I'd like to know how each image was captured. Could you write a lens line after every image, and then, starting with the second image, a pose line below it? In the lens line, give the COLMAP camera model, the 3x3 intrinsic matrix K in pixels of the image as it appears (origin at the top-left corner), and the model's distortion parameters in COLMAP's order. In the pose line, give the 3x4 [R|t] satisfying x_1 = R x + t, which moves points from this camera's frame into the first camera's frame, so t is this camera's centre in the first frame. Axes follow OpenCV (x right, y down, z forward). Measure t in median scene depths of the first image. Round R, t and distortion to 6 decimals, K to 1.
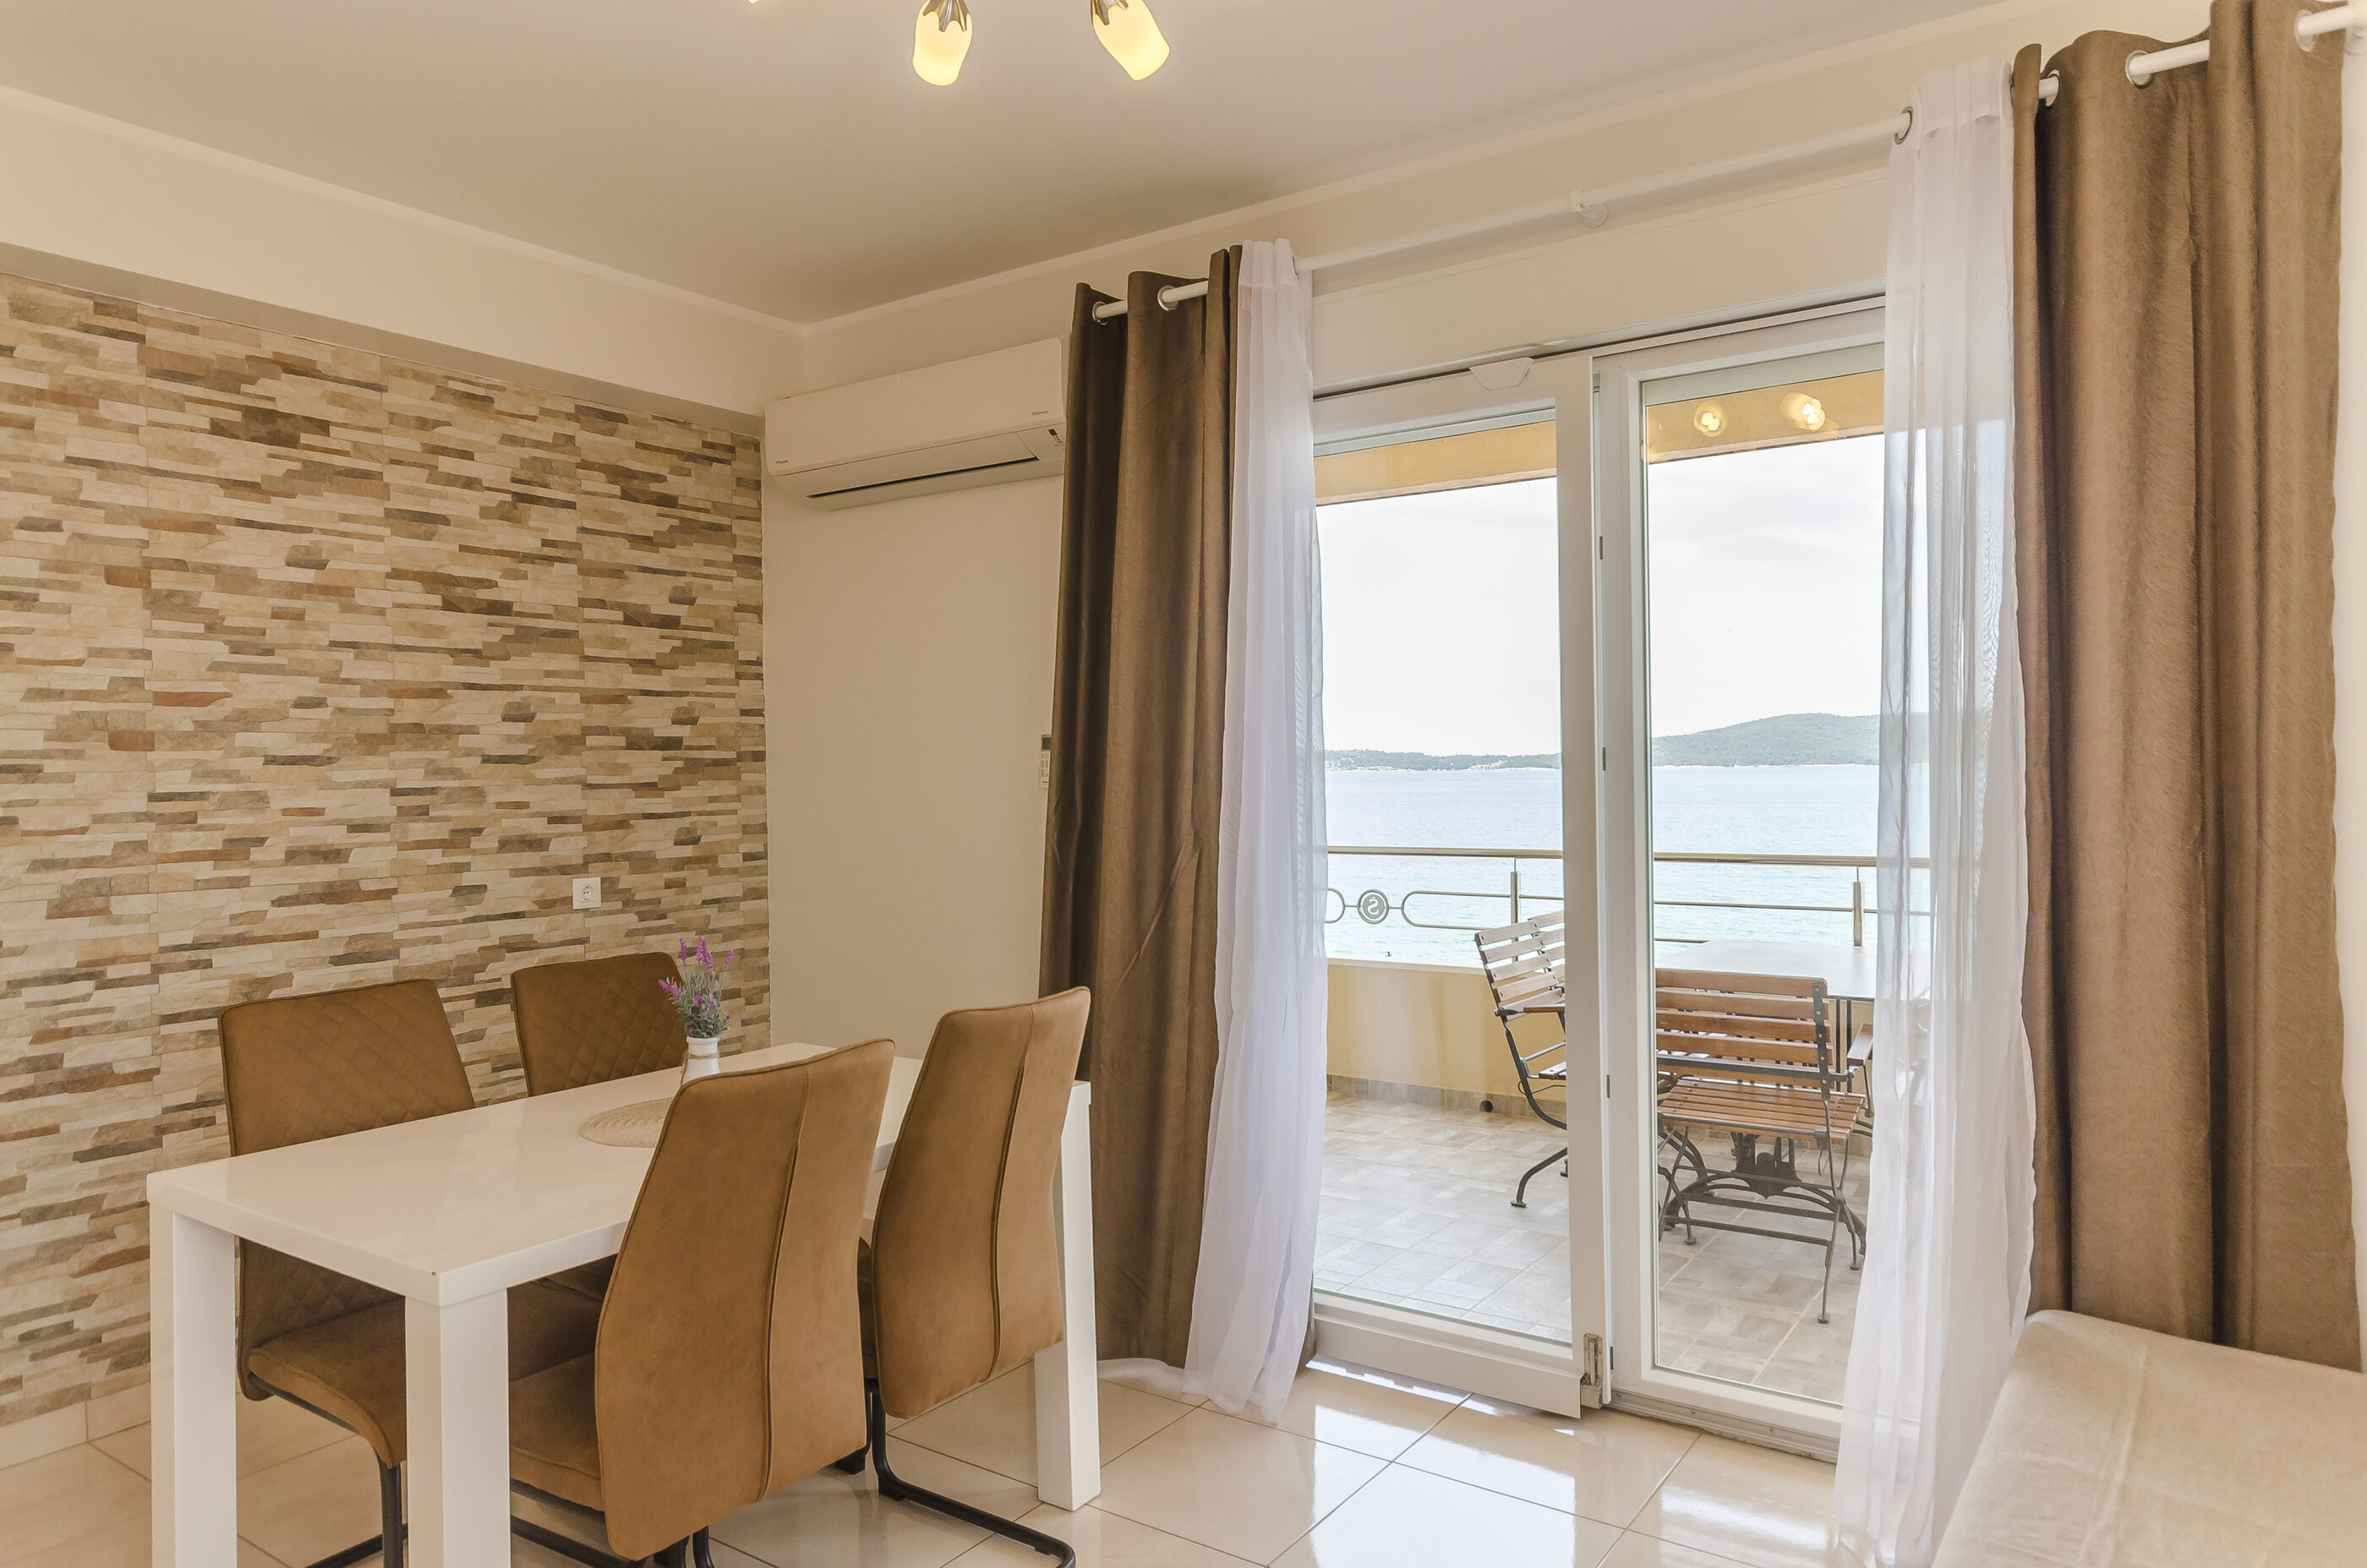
lens RADIAL K [[1501.3, 0, 1165.0], [0, 1501.3, 738.0], [0, 0, 1]] dist [0.006392, 0.002816]
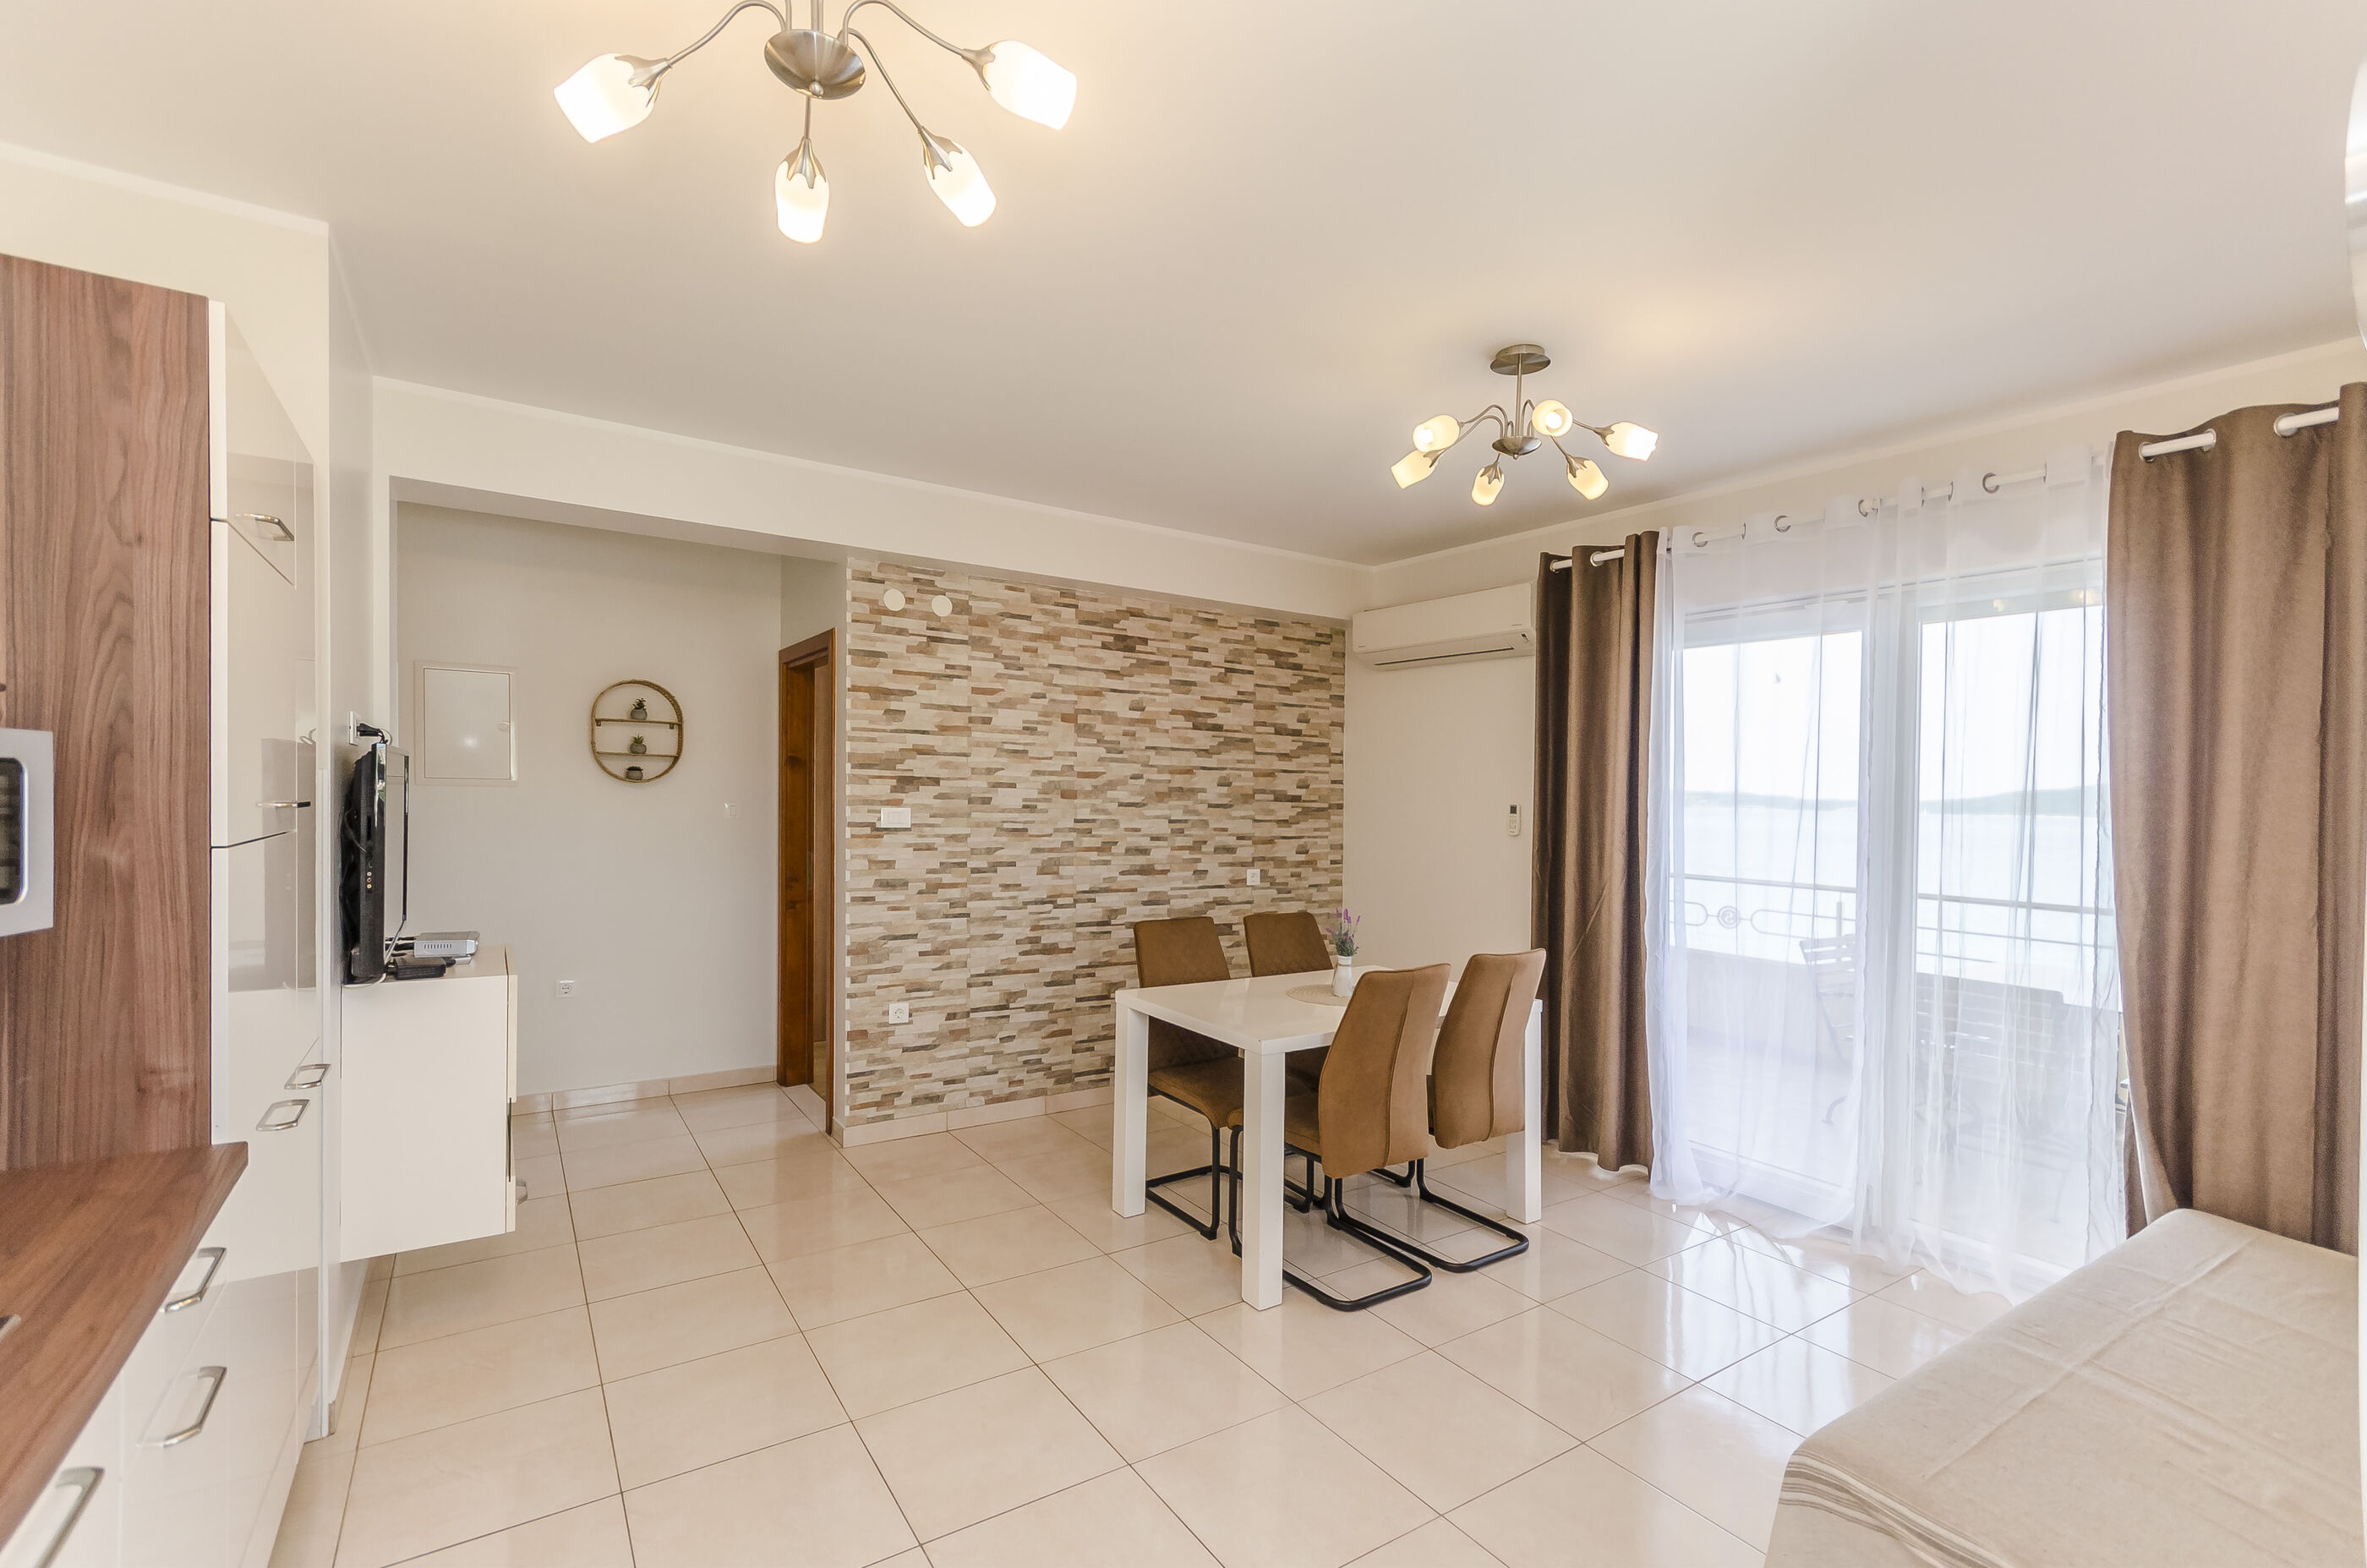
lens RADIAL K [[1049.1, 0, 1151.8], [0, 1049.1, 772.9], [0, 0, 1]] dist [0.004822, 0.000713]
pose [[0.927881, 0.030164, -0.371654, -0.018136], [-0.028712, 0.999543, 0.009443, -0.043328], [0.371769, 0.001909, 0.928323, -0.323256]]
